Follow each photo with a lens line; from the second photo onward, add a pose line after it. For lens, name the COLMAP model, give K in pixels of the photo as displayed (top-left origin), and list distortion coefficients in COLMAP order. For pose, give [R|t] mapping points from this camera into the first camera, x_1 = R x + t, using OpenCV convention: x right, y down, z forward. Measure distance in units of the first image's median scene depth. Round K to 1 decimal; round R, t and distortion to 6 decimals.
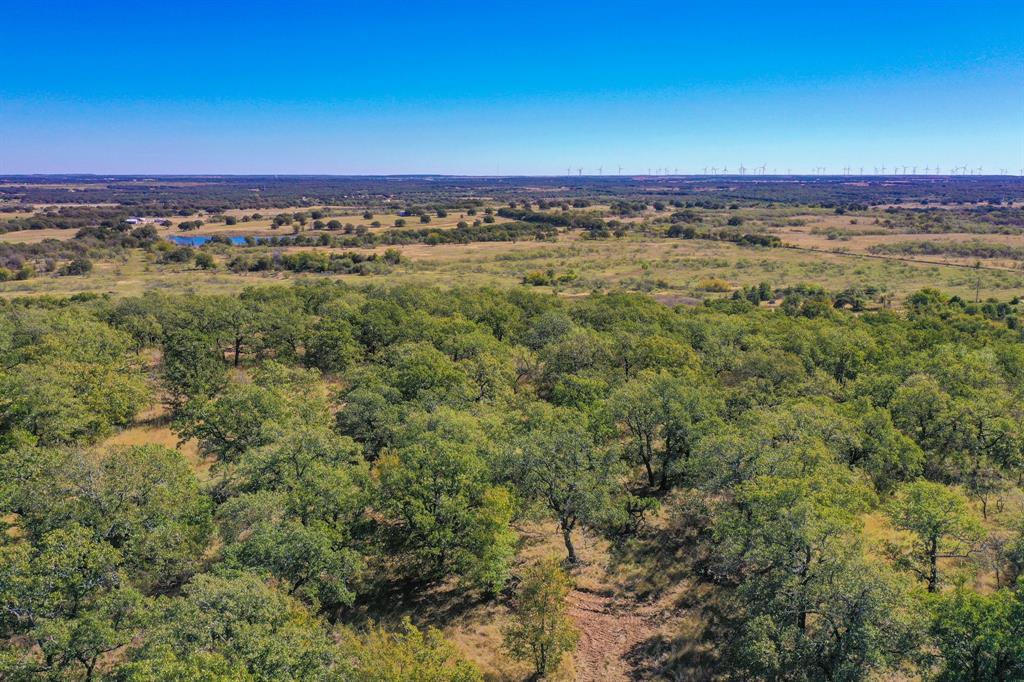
lens RADIAL K [[817.5, 0, 510.0], [0, 817.5, 343.3], [0, 0, 1]] dist [0.014542, 0.002734]
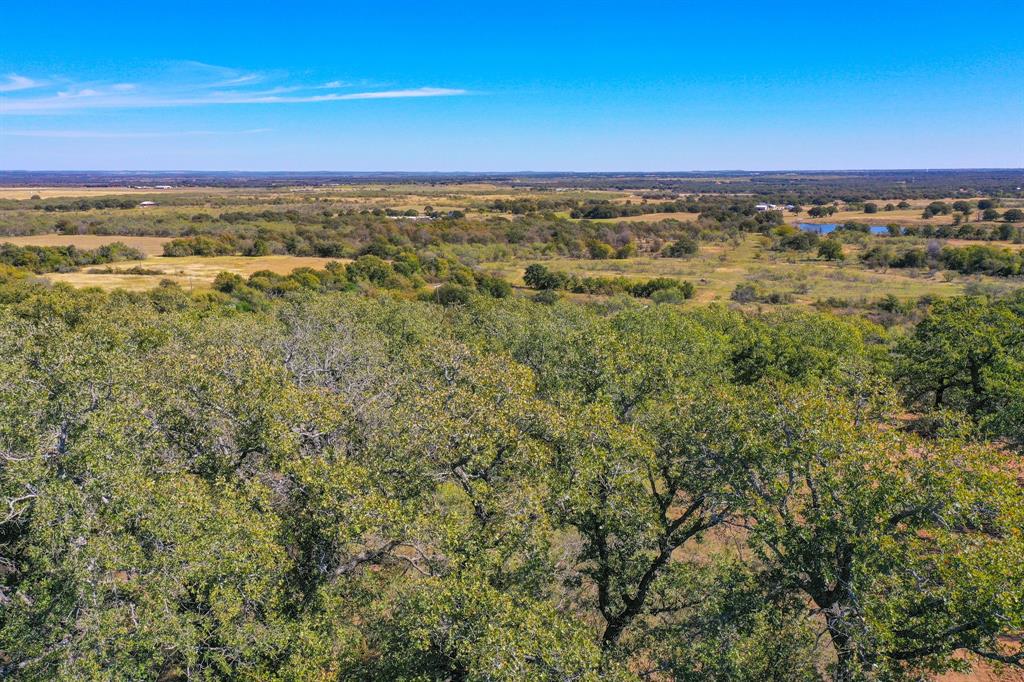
lens RADIAL K [[817.5, 0, 512.3], [0, 817.5, 342.8], [0, 0, 1]] dist [0.014542, 0.002734]
pose [[0.744866, 0.132470, -0.653931, -0.064557], [-0.130022, 0.990122, 0.052471, -0.012861], [0.654422, 0.045941, 0.754732, 0.182196]]
